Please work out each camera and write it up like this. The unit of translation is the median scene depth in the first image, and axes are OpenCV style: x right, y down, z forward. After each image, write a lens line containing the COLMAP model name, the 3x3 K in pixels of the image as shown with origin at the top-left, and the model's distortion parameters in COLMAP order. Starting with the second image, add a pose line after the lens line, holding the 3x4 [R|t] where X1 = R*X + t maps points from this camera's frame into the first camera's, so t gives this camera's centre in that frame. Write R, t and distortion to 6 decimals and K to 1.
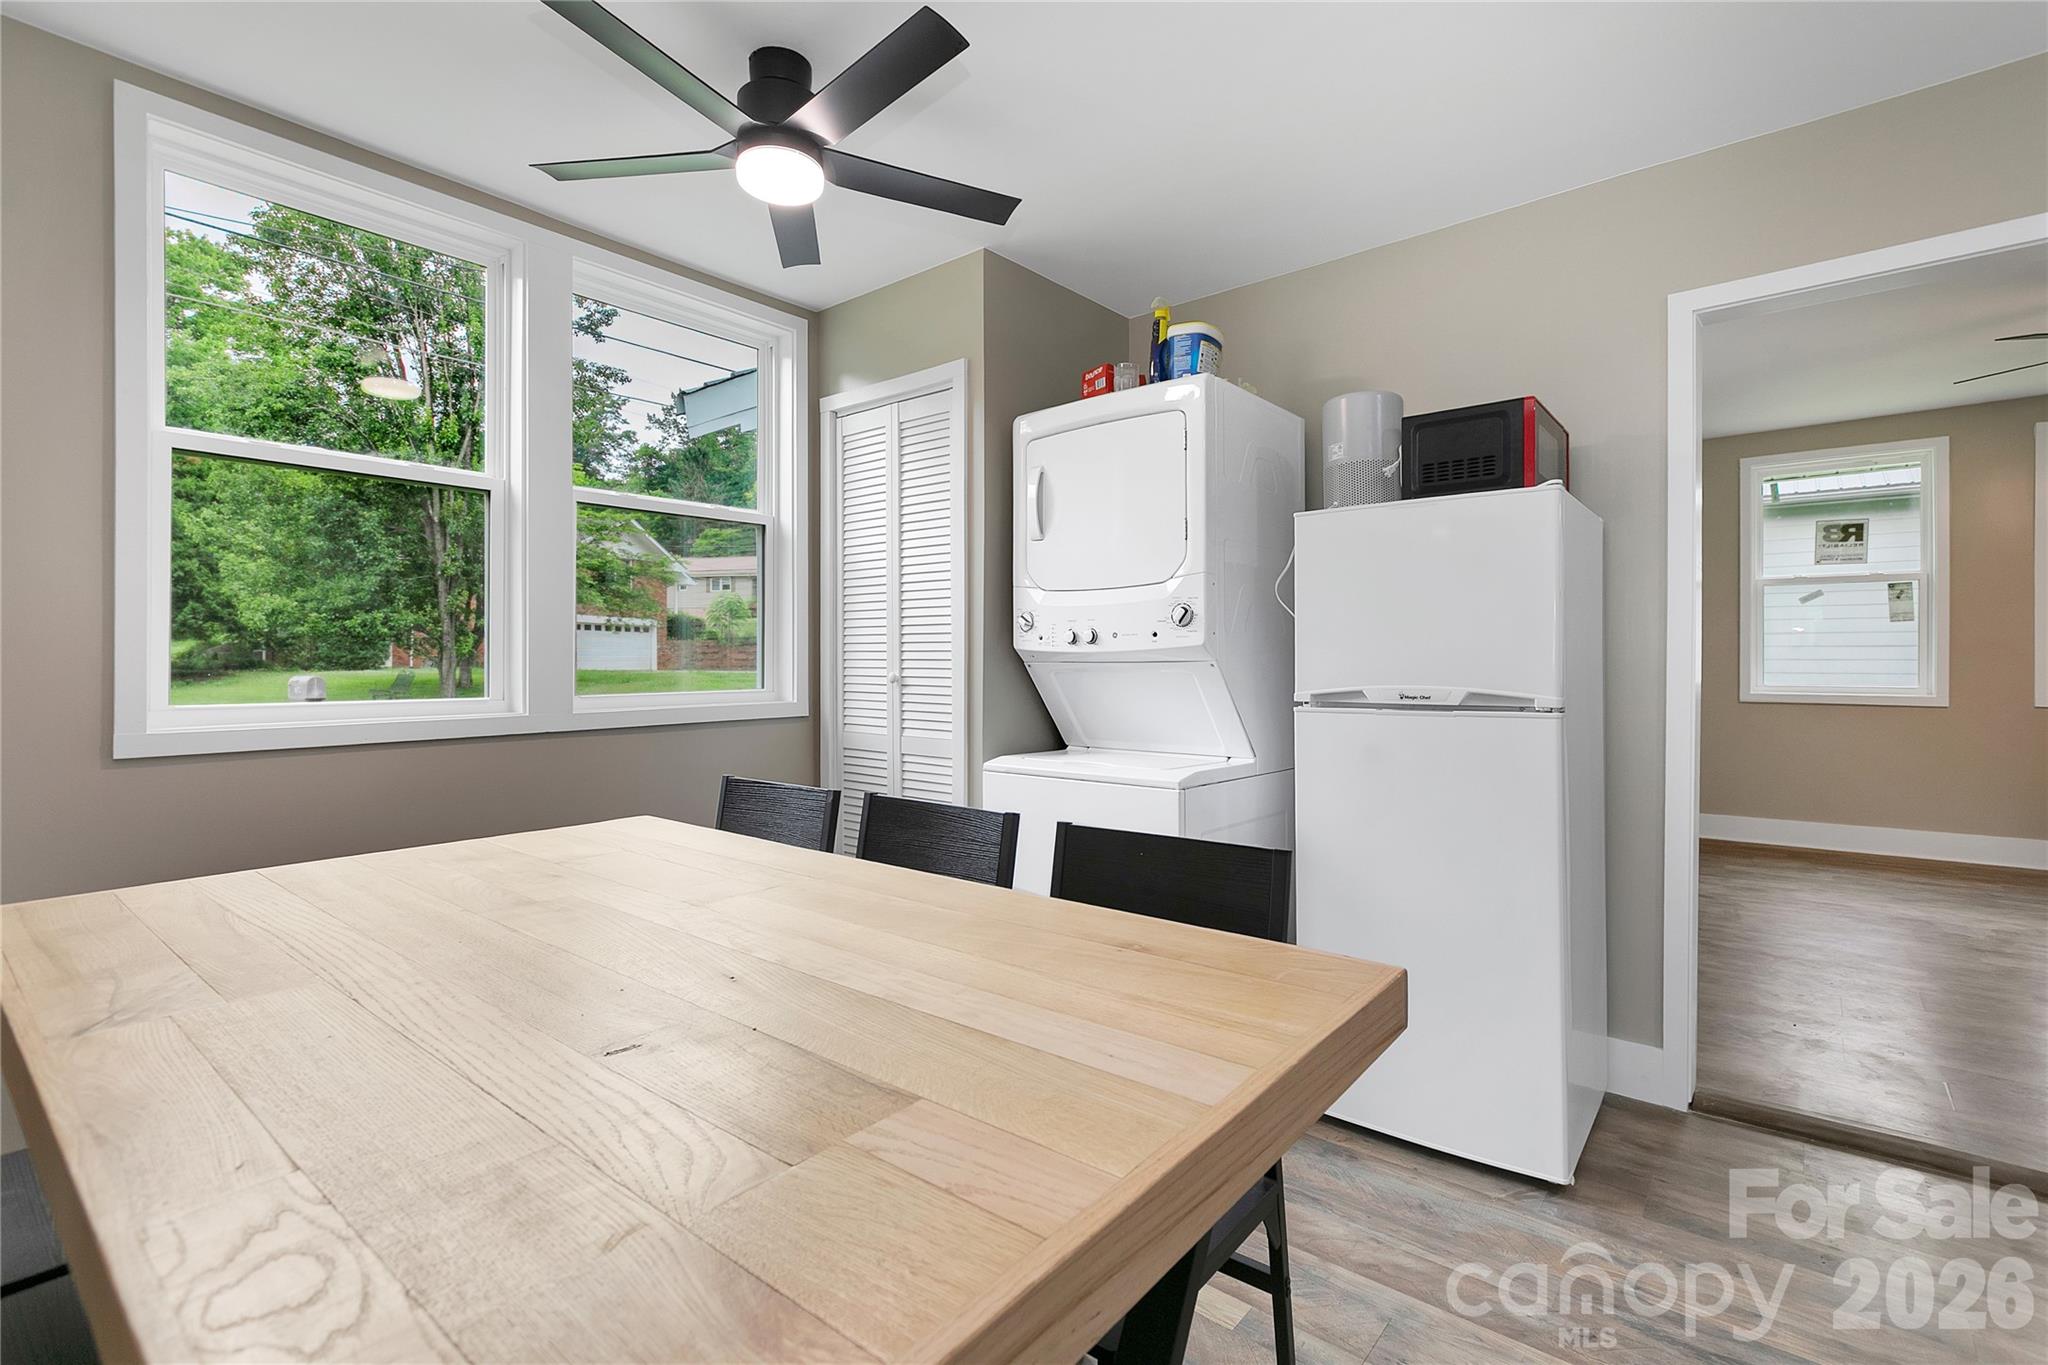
lens RADIAL K [[939.6, 0, 1075.6], [0, 939.6, 667.0], [0, 0, 1]] dist [0.007665, -0.003011]
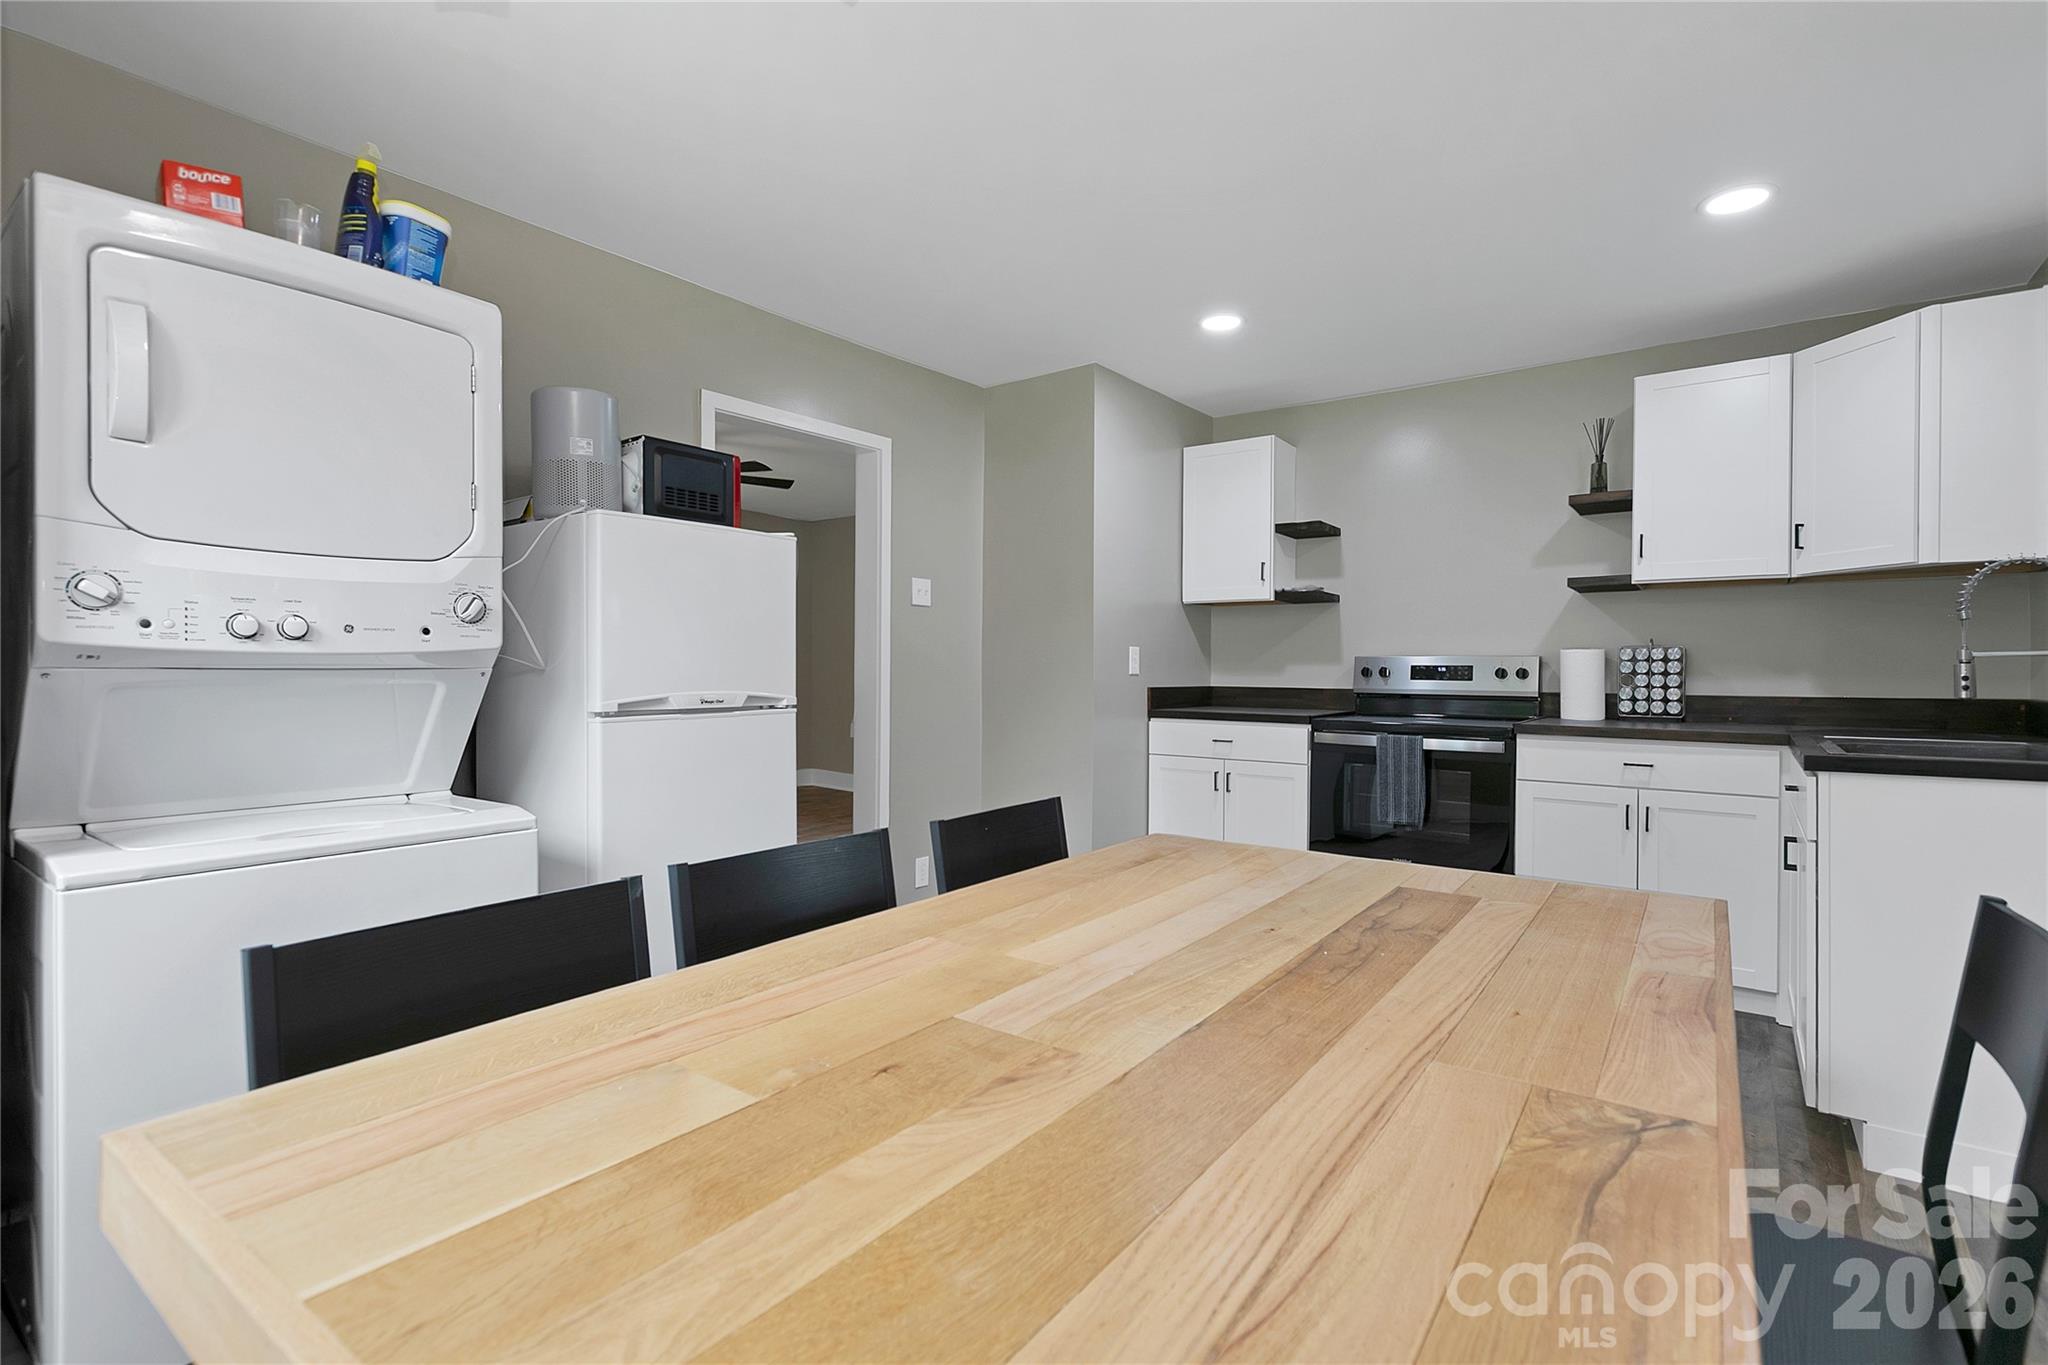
lens RADIAL K [[939.6, 0, 1020.9], [0, 939.6, 671.9], [0, 0, 1]] dist [0.007665, -0.003011]
pose [[-0.050365, -0.000308, 0.998731, -0.689074], [0.003818, 0.999993, 0.000501, -0.002204], [-0.998724, 0.003838, -0.050363, 0.607497]]
